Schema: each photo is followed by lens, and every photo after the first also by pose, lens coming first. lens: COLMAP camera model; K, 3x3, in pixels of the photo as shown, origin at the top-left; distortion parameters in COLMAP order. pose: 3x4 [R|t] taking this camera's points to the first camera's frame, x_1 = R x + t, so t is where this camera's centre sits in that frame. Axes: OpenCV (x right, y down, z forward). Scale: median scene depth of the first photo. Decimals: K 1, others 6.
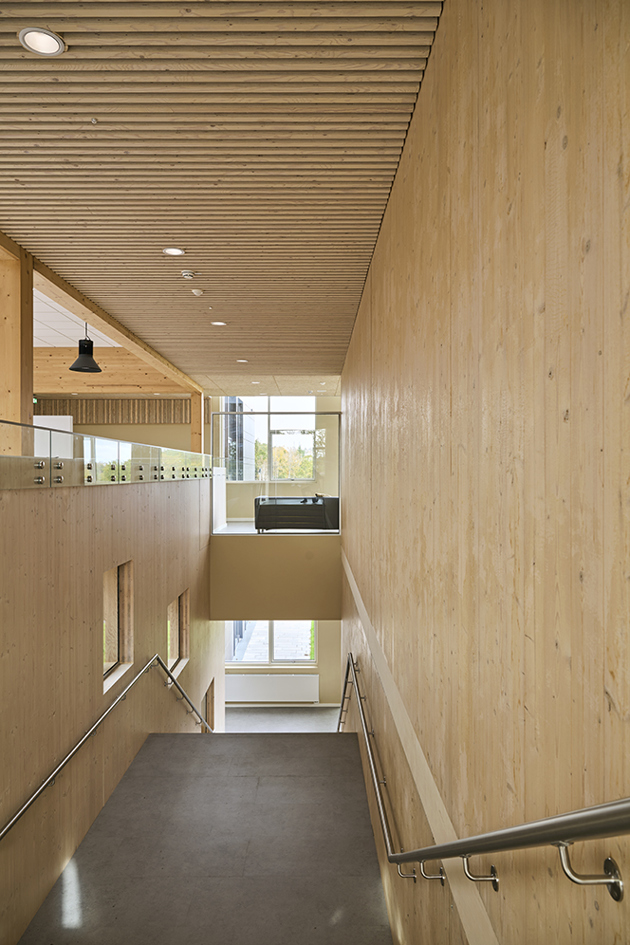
lens RADIAL K [[631.0, 0, 315.0], [0, 631.0, 472.5], [0, 0, 1]] dist [-0.002012, 0.002357]
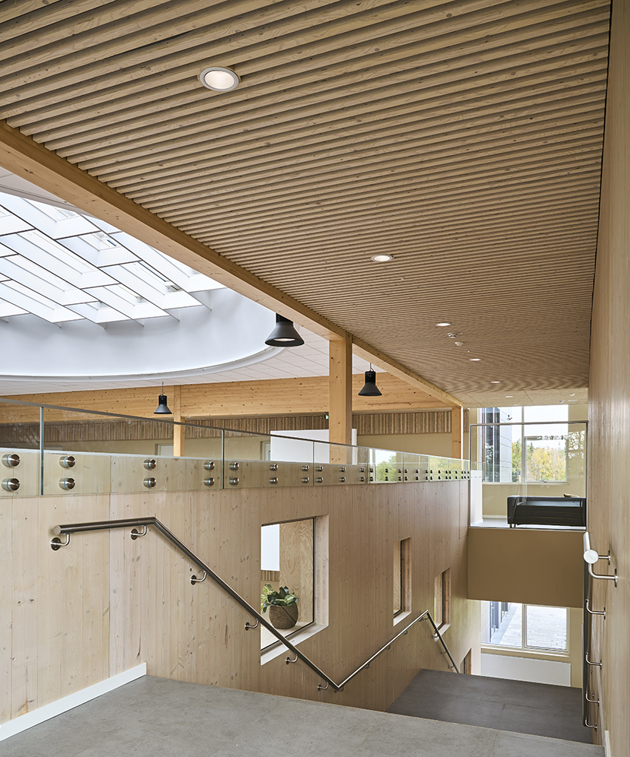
lens RADIAL K [[629.8, 0, 314.2], [0, 629.8, 474.1], [0, 0, 1]] dist [0.005011, -0.000751]
pose [[0.918988, 0.003310, -0.394272, 0.034600], [-0.003688, 0.999993, -0.000200, -0.000153], [0.394268, 0.001638, 0.918994, -0.203964]]
